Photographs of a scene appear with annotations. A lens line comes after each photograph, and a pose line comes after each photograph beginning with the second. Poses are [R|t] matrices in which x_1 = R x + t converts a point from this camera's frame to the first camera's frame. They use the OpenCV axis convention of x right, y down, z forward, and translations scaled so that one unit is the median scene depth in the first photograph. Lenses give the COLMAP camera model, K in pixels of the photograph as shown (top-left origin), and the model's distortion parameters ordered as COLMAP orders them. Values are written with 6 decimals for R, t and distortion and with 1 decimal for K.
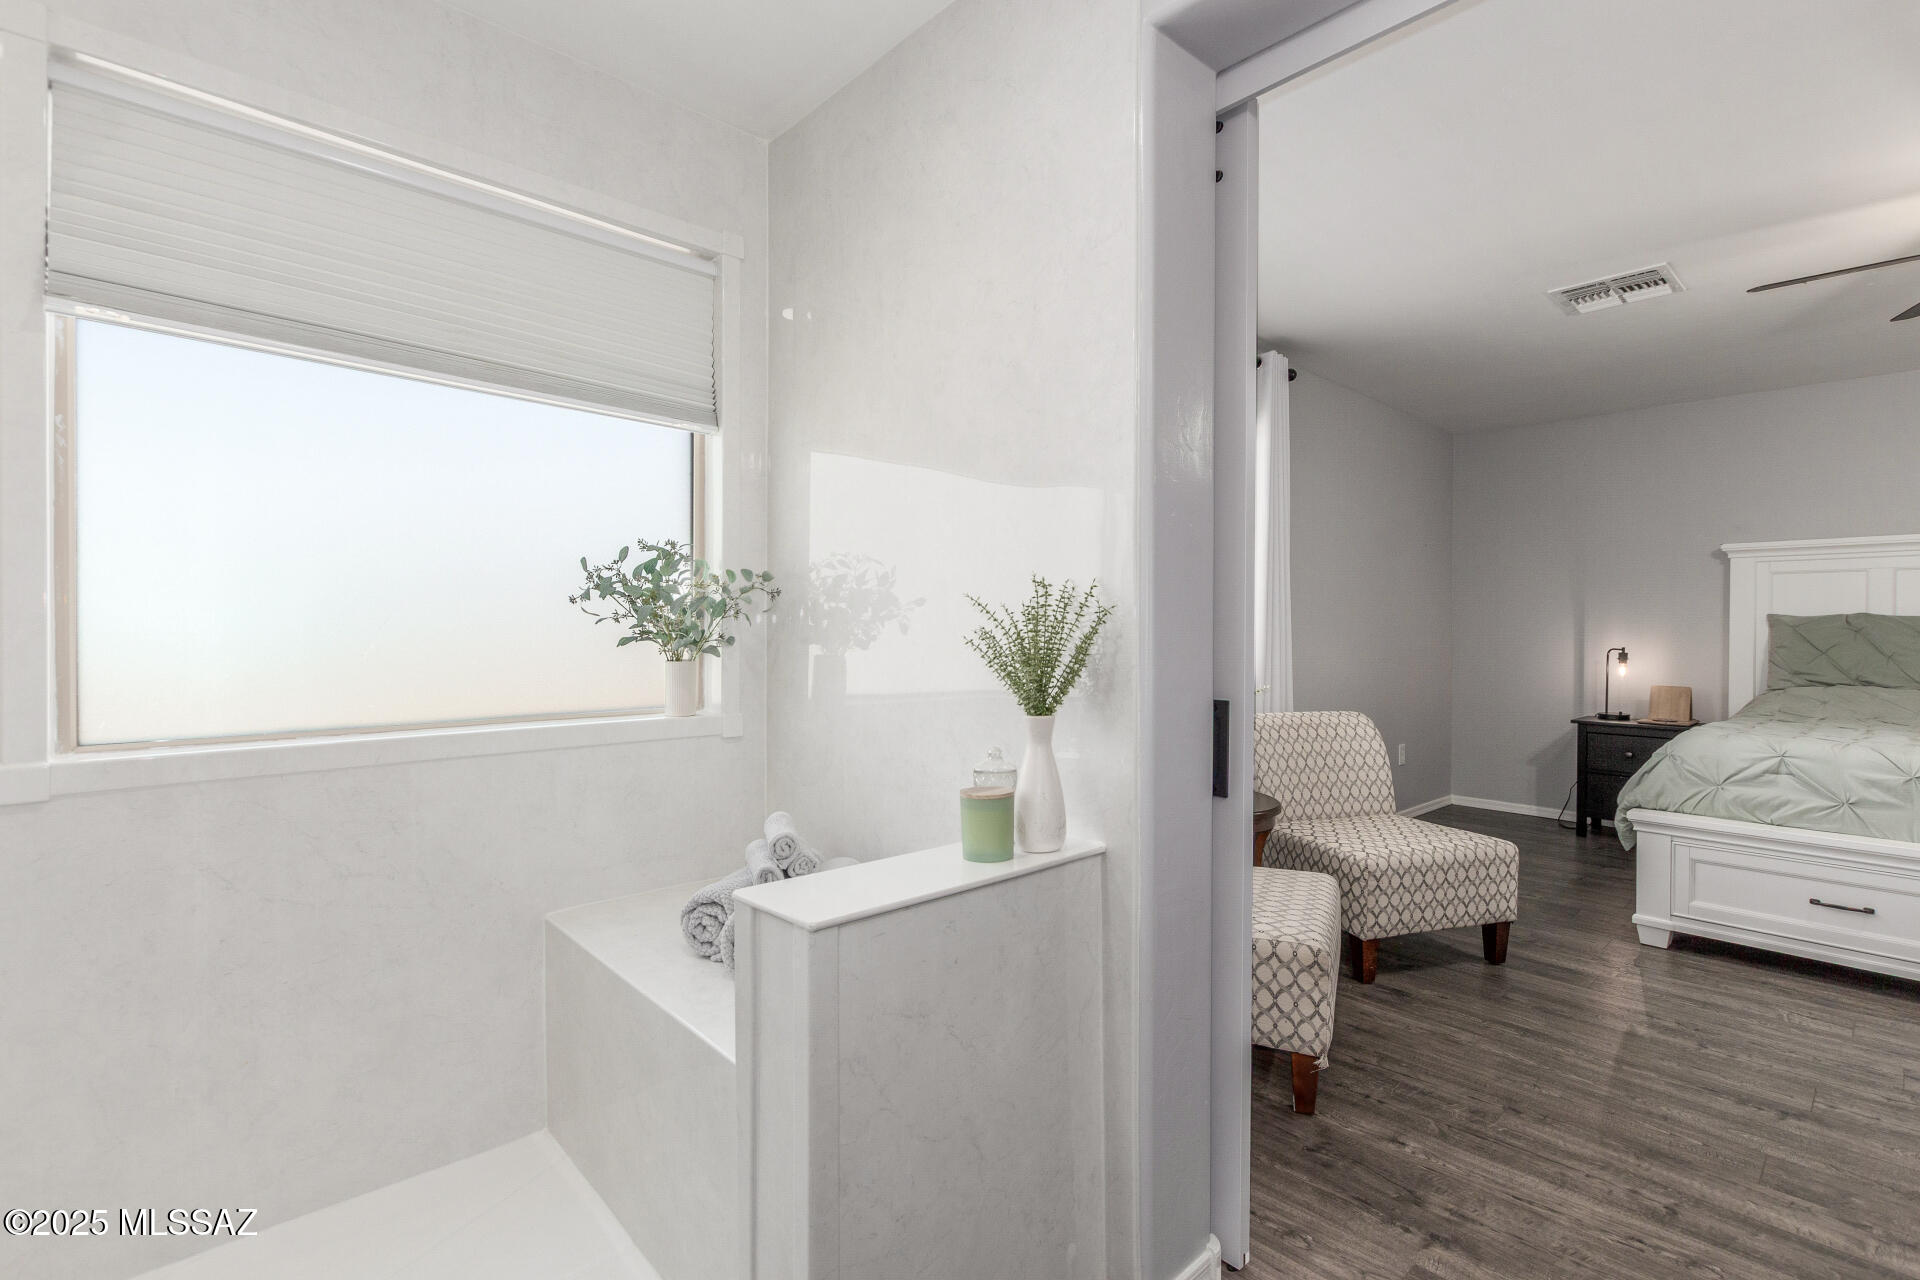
lens RADIAL K [[880.2, 0, 957.9], [0, 880.2, 632.5], [0, 0, 1]] dist [0.003171, -0.002895]
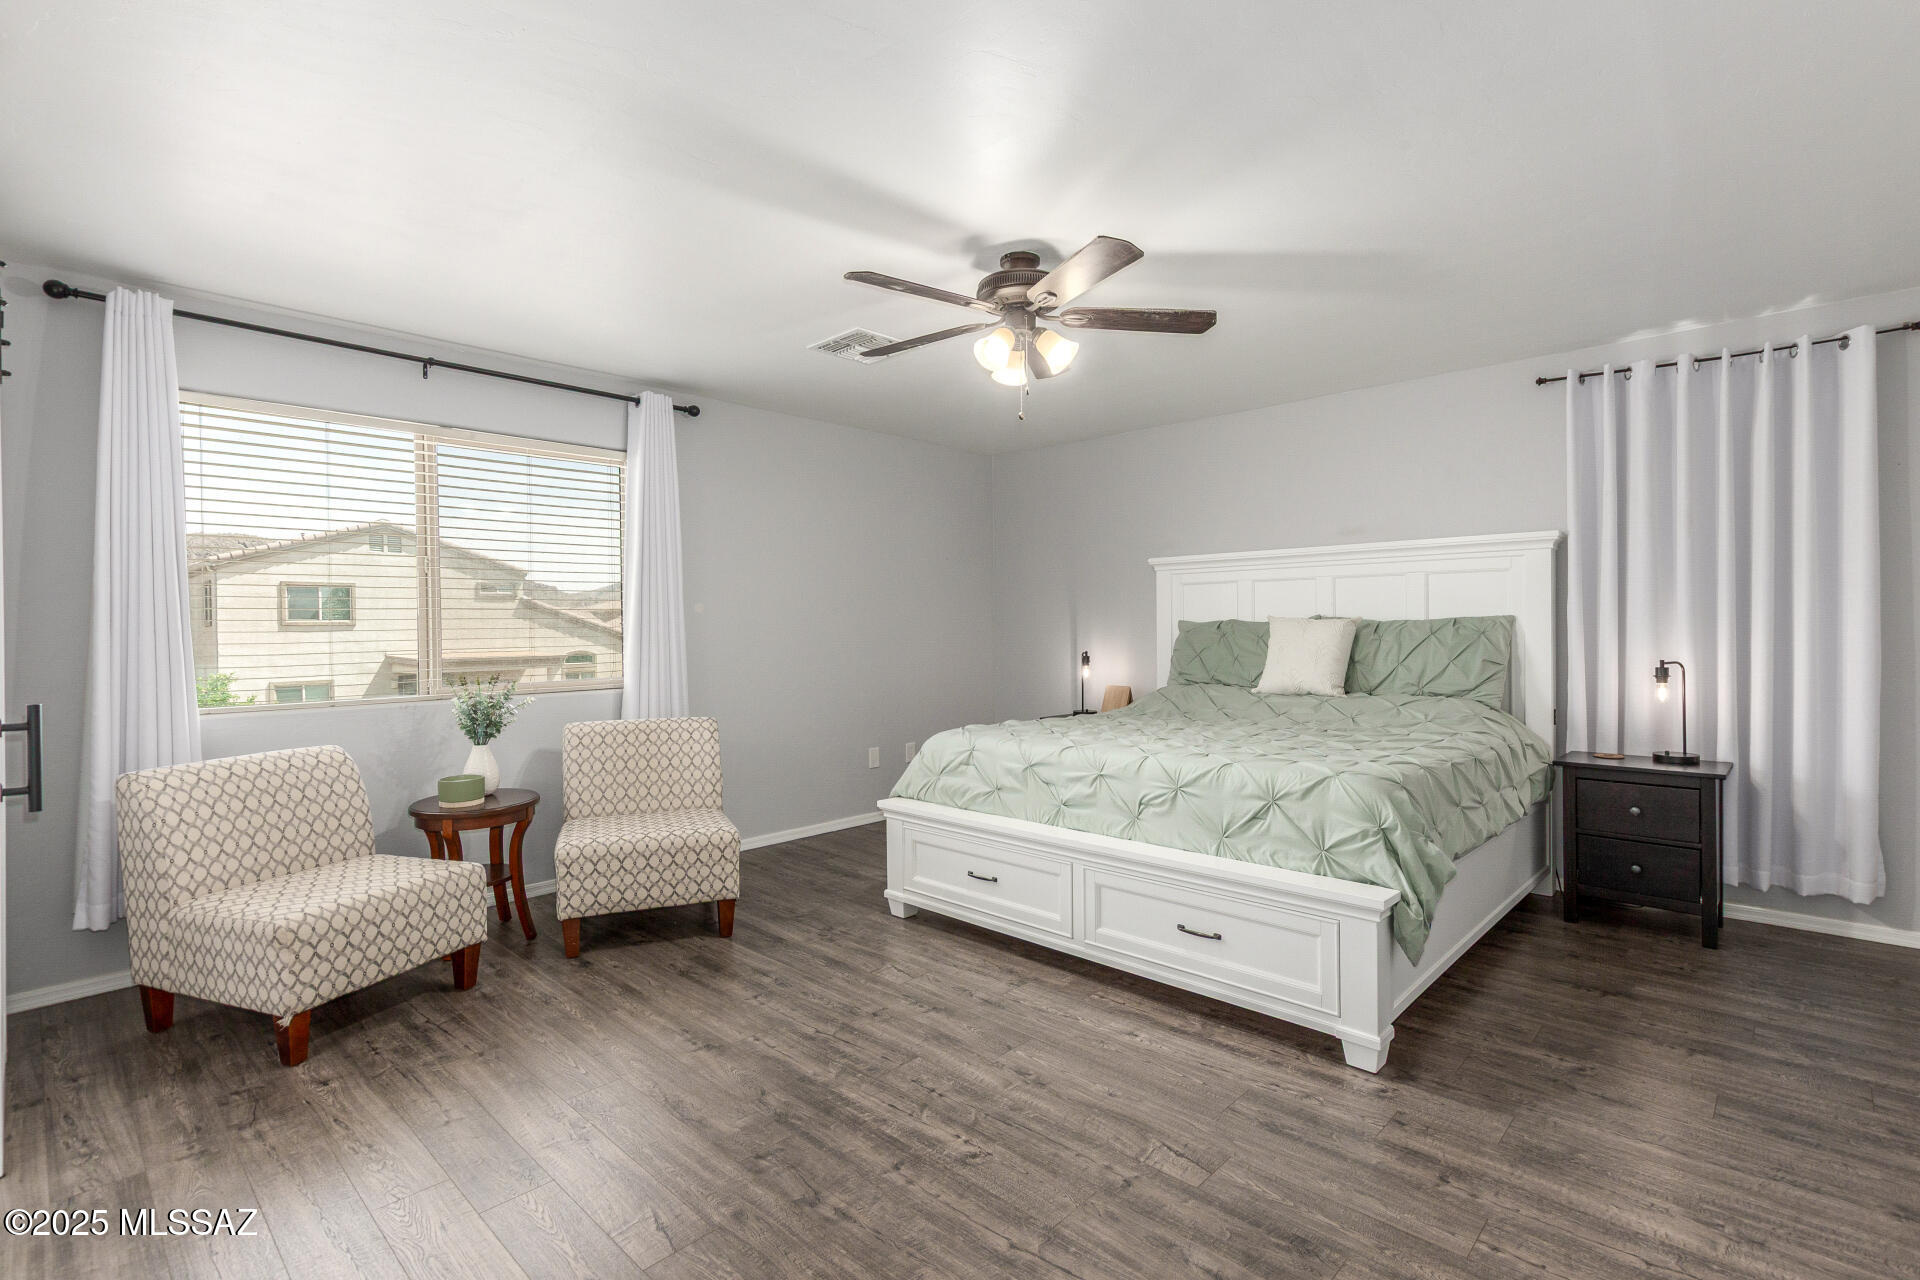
lens RADIAL K [[880.2, 0, 952.9], [0, 880.2, 652.7], [0, 0, 1]] dist [0.003171, -0.002895]
pose [[0.997983, -0.019396, 0.060451, 1.135259], [0.018251, 0.999644, 0.019437, -0.015039], [-0.060807, -0.018294, 0.997982, -0.211943]]
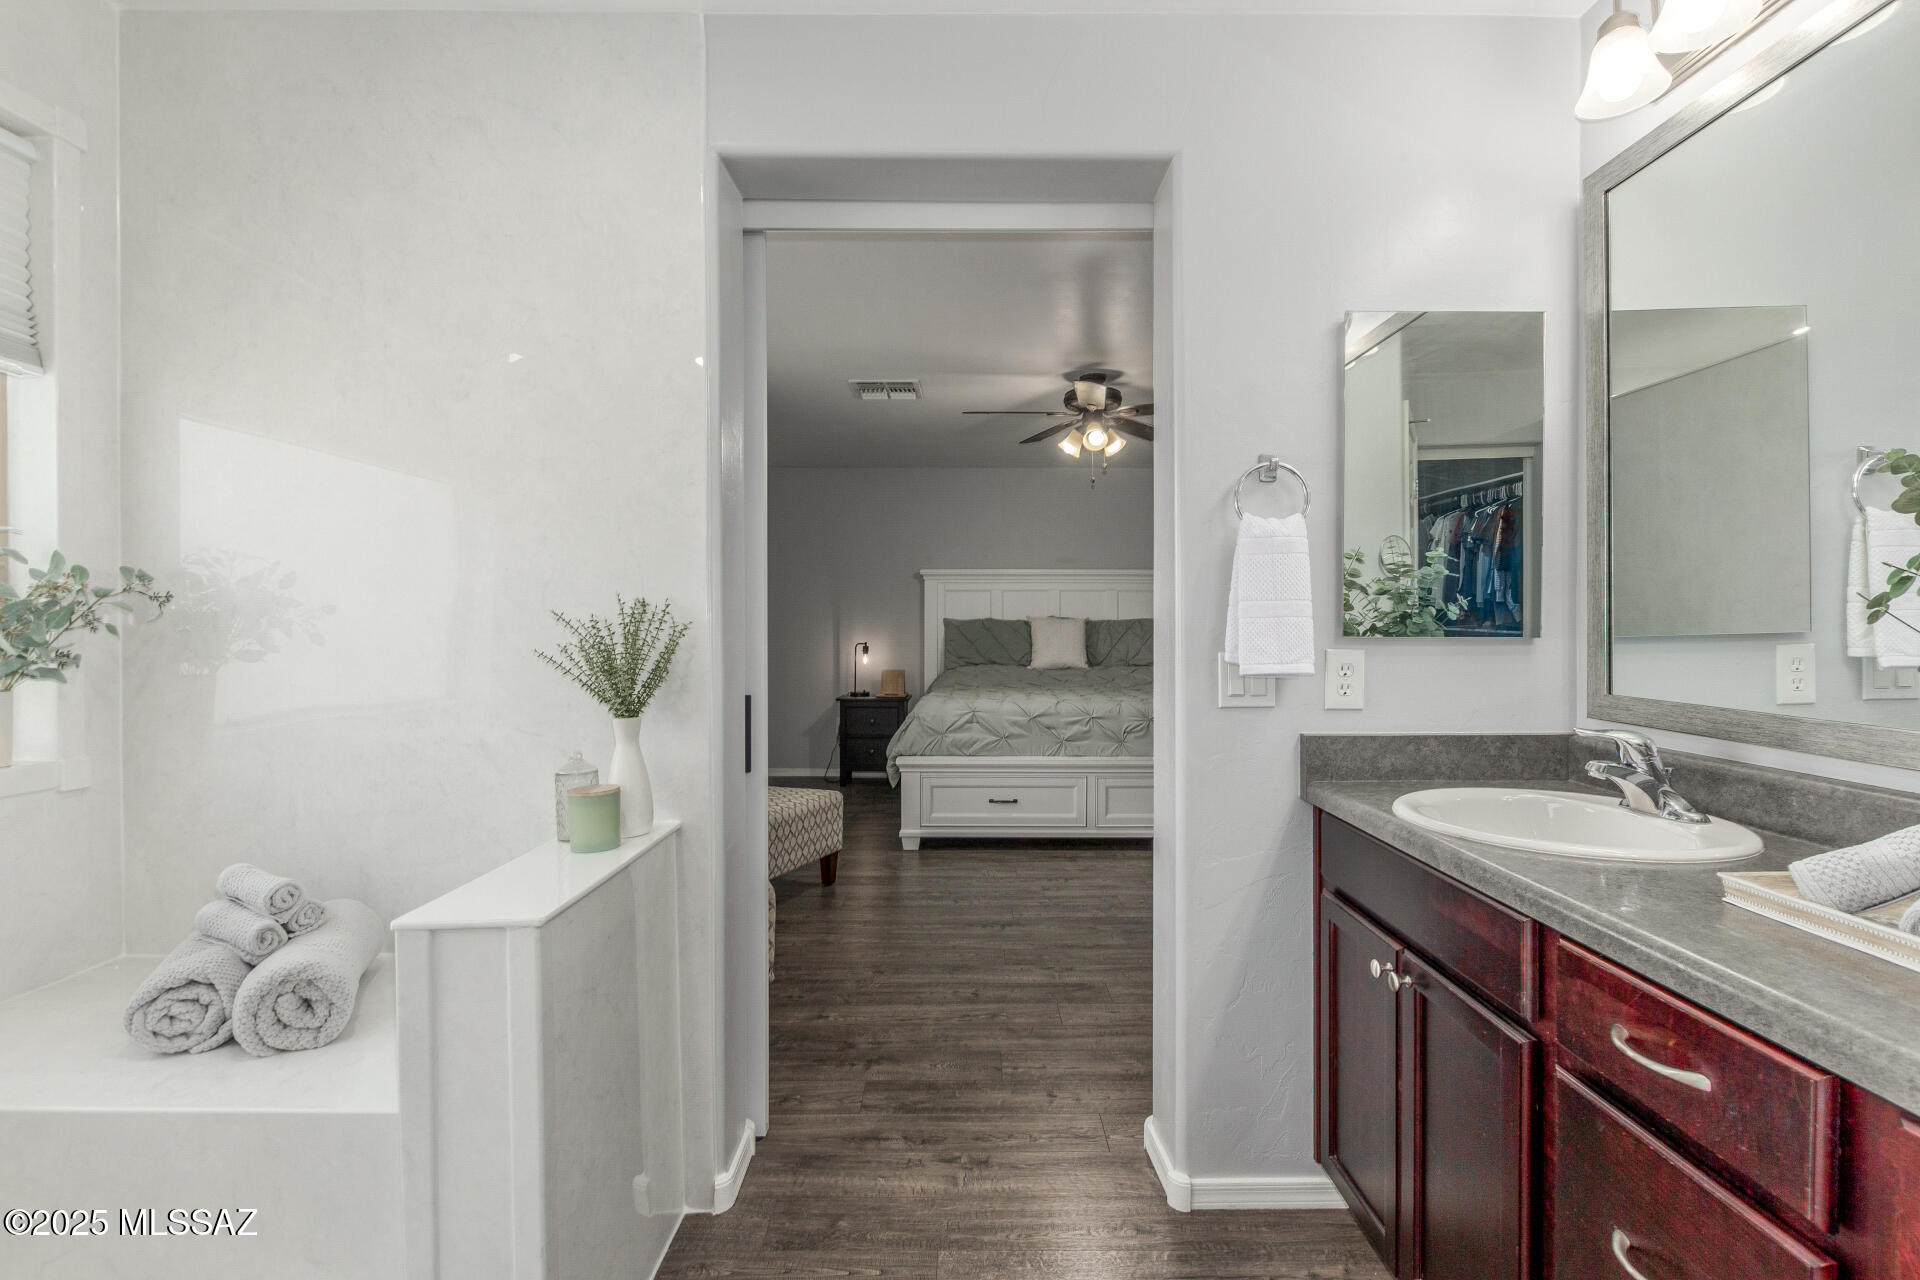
lens RADIAL K [[880.2, 0, 971.0], [0, 880.2, 634.0], [0, 0, 1]] dist [0.003171, -0.002895]
pose [[0.673167, -0.011241, 0.739405, -0.294126], [0.007562, 0.999937, 0.008317, -0.013212], [-0.739452, -0.000007, 0.673209, -0.062148]]
